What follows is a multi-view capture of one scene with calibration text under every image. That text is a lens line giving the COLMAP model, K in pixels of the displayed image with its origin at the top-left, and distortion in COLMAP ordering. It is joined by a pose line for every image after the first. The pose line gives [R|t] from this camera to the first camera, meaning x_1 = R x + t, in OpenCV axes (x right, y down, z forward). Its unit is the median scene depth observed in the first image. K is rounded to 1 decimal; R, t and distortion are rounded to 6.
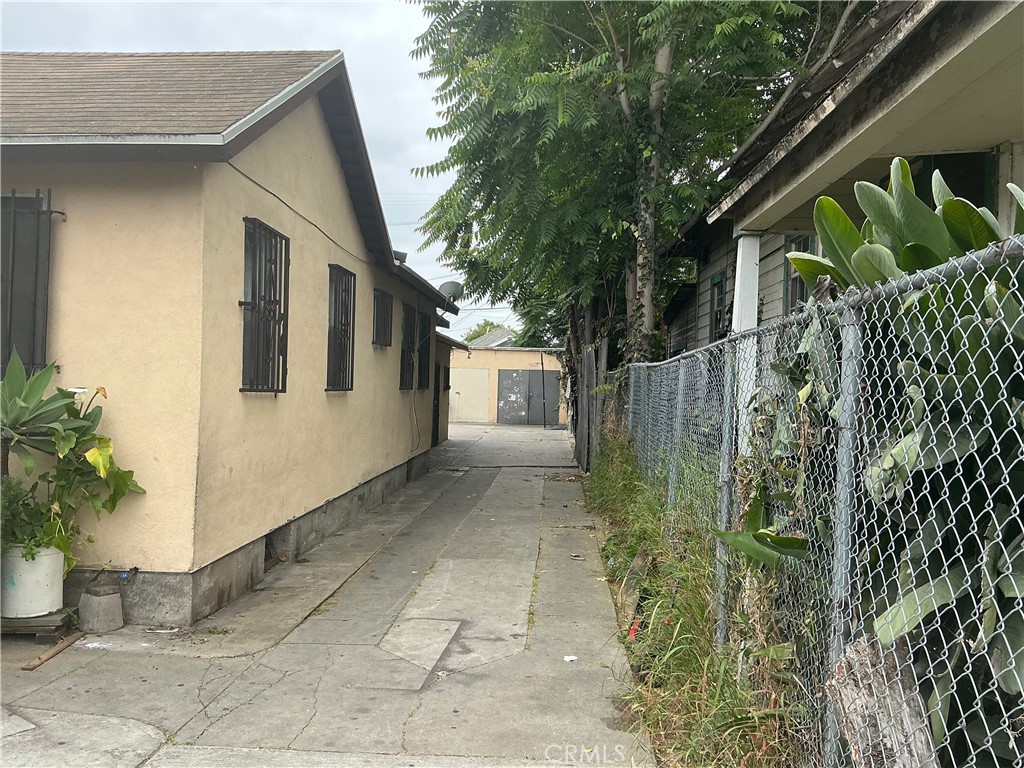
lens RADIAL K [[844.7, 0, 511.0], [0, 844.7, 379.6], [0, 0, 1]] dist [0.108764, -0.207512]
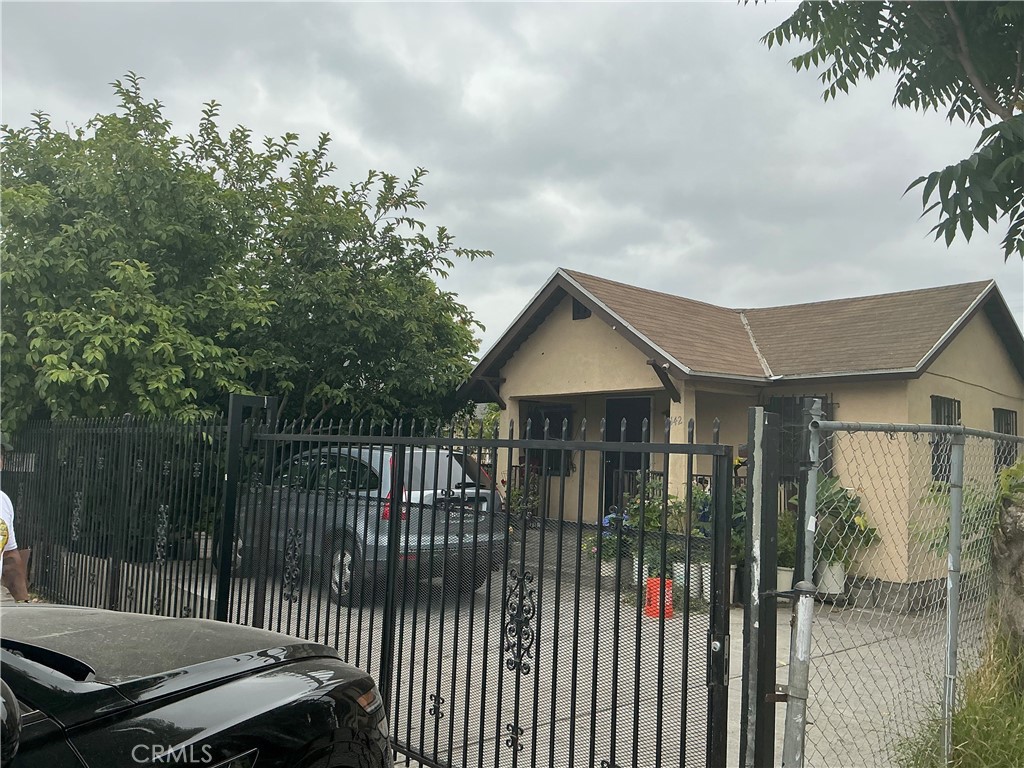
lens RADIAL K [[844.7, 0, 512.5], [0, 844.7, 383.7], [0, 0, 1]] dist [0.108764, -0.207512]
pose [[0.706579, -0.062851, -0.704837, 0.324101], [-0.016464, 0.994318, -0.105169, -0.007548], [0.707442, 0.085915, 0.701530, -0.857141]]
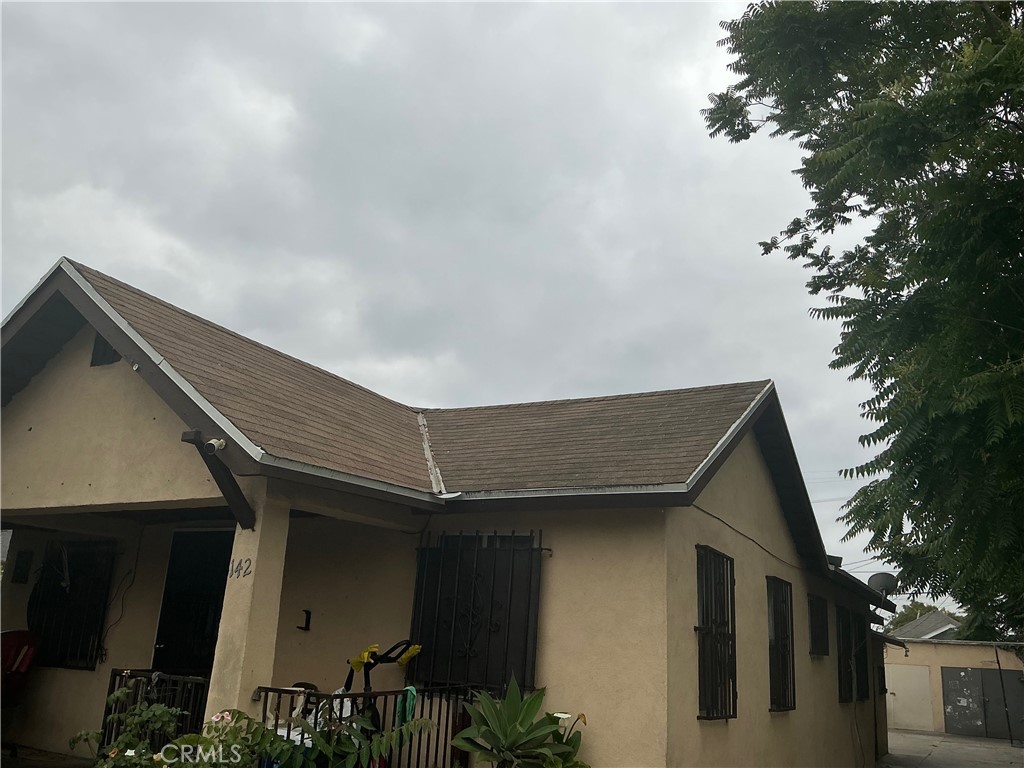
lens RADIAL K [[844.7, 0, 514.4], [0, 844.7, 379.8], [0, 0, 1]] dist [0.108764, -0.207512]
pose [[0.900077, -0.101914, -0.423645, -0.038624], [-0.035605, 0.951809, -0.304618, -0.048561], [0.434274, 0.289263, 0.853072, -0.074137]]
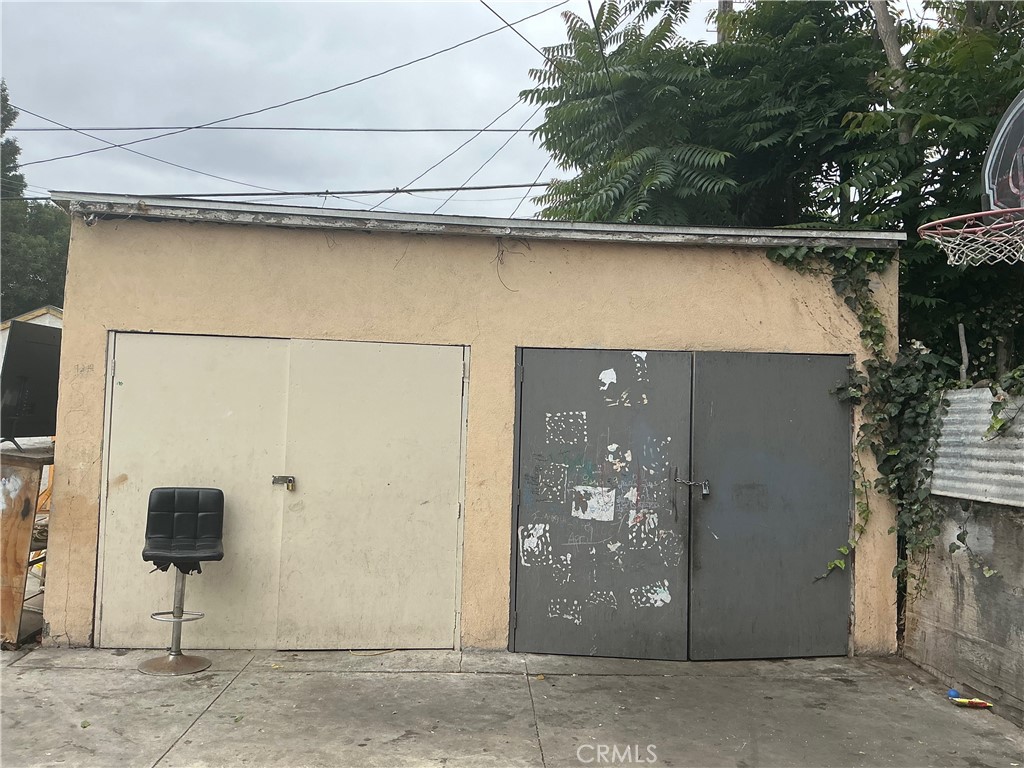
lens RADIAL K [[844.7, 0, 512.3], [0, 844.7, 384.5], [0, 0, 1]] dist [0.108764, -0.207512]
pose [[0.995601, 0.004252, 0.093596, -0.164459], [-0.002520, 0.999824, -0.018609, -0.003699], [-0.093658, 0.018291, 0.995436, 4.091030]]
